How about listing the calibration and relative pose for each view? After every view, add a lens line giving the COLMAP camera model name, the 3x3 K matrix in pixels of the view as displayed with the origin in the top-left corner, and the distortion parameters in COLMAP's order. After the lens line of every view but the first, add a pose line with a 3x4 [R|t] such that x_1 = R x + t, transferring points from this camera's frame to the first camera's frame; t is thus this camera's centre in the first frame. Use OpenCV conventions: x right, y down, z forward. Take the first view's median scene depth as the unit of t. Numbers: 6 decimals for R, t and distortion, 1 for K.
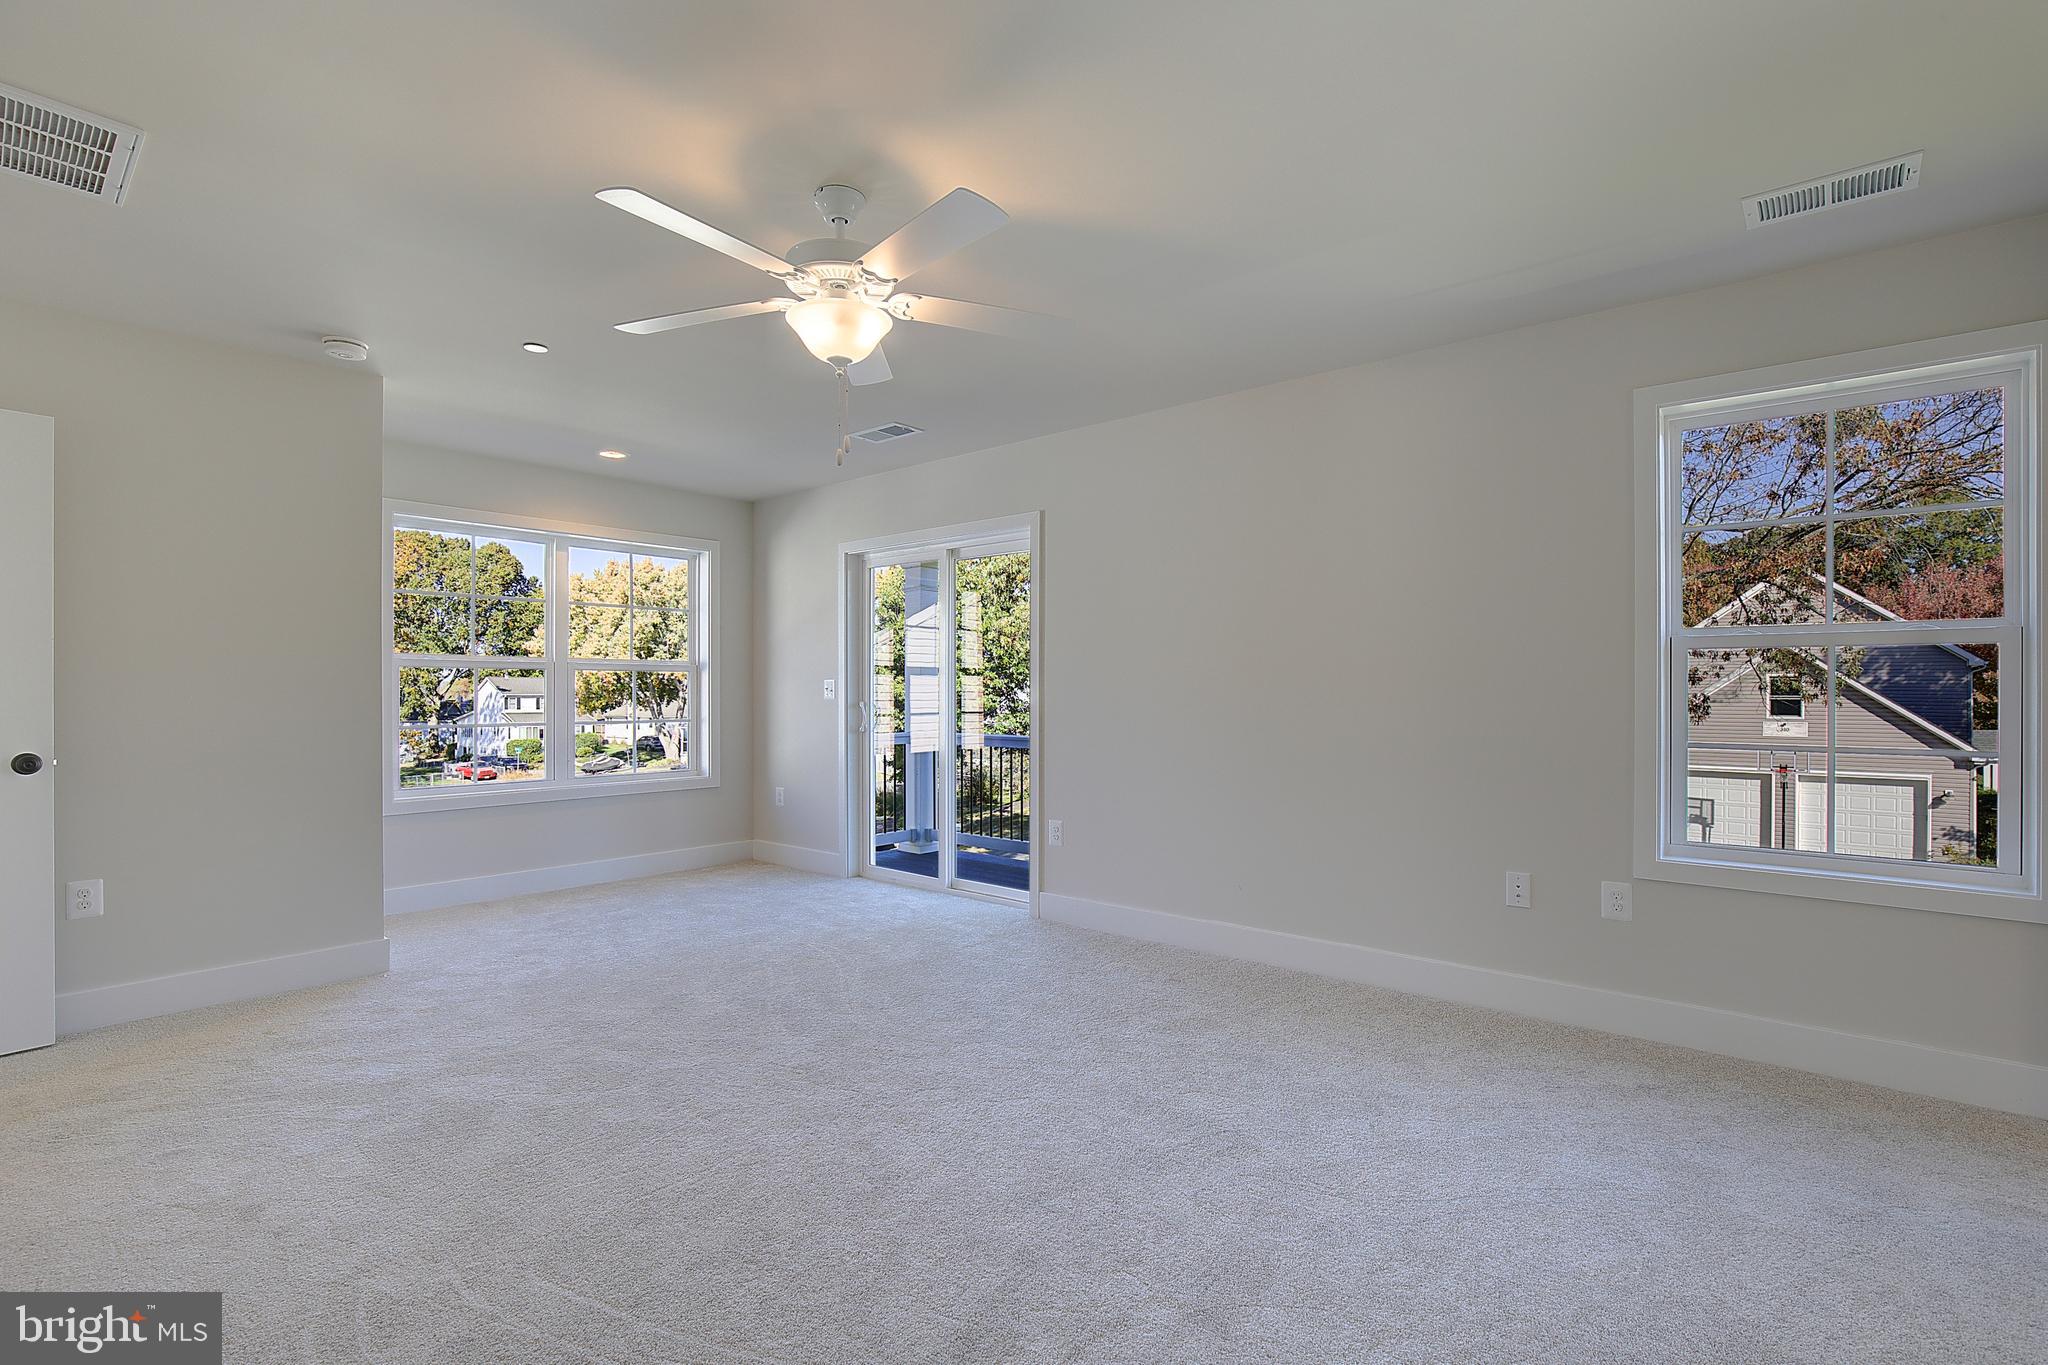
lens RADIAL K [[936.0, 0, 1041.1], [0, 936.0, 688.5], [0, 0, 1]] dist [-0.024168, 0.000674]
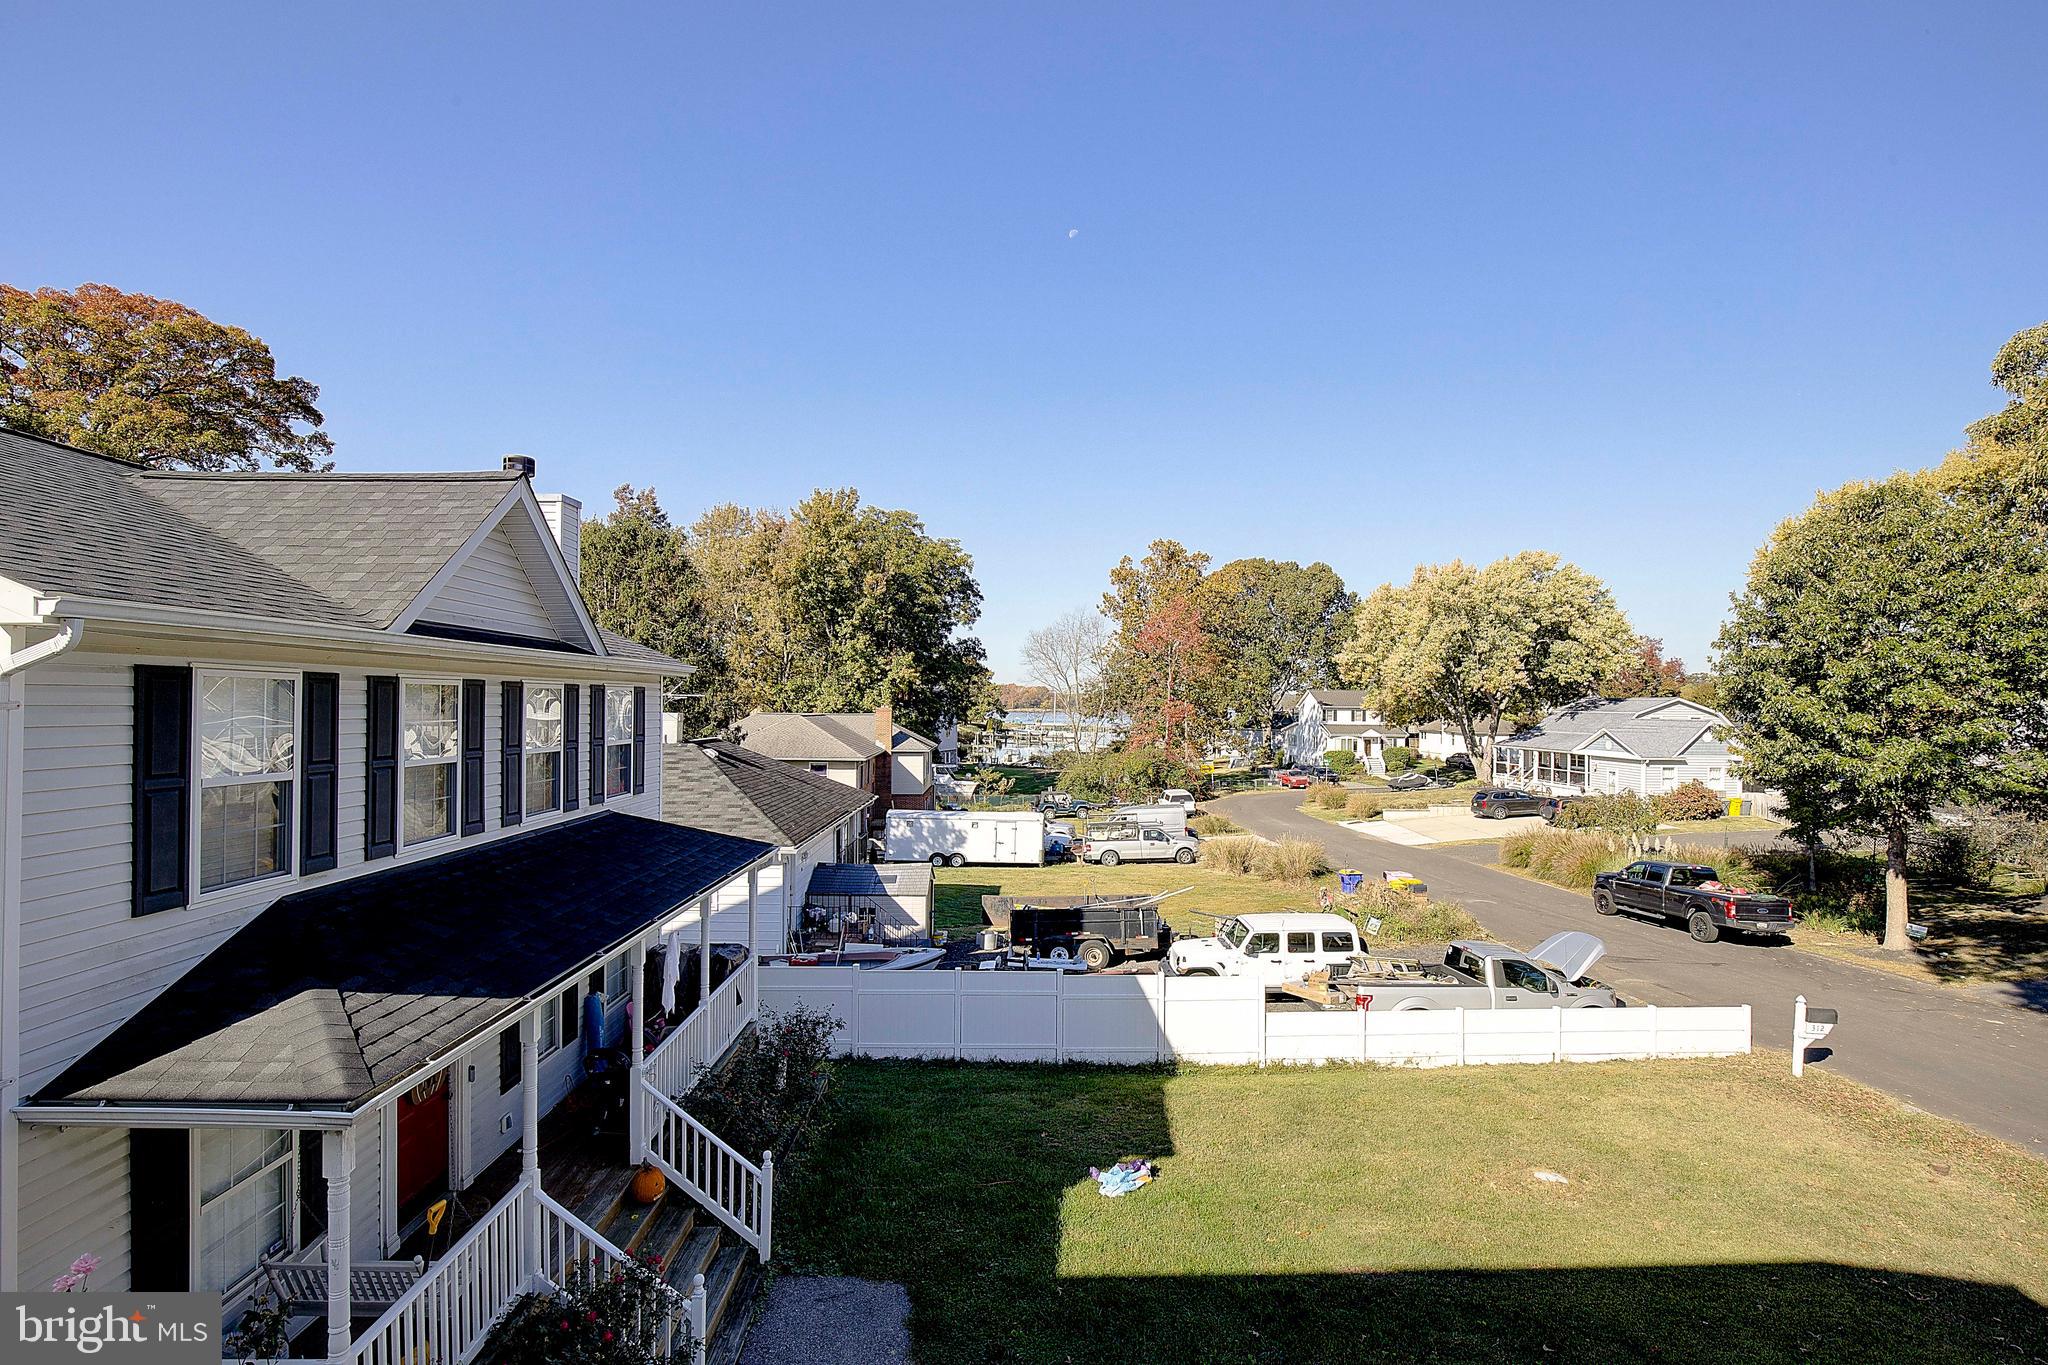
lens RADIAL K [[936.9, 0, 1047.3], [0, 936.9, 694.0], [0, 0, 1]] dist [-0.023571, -0.000129]
pose [[0.673526, 0.002056, -0.739161, -0.028797], [-0.008189, 0.999956, -0.004680, -0.000476], [0.739118, 0.009205, 0.673513, 0.163322]]
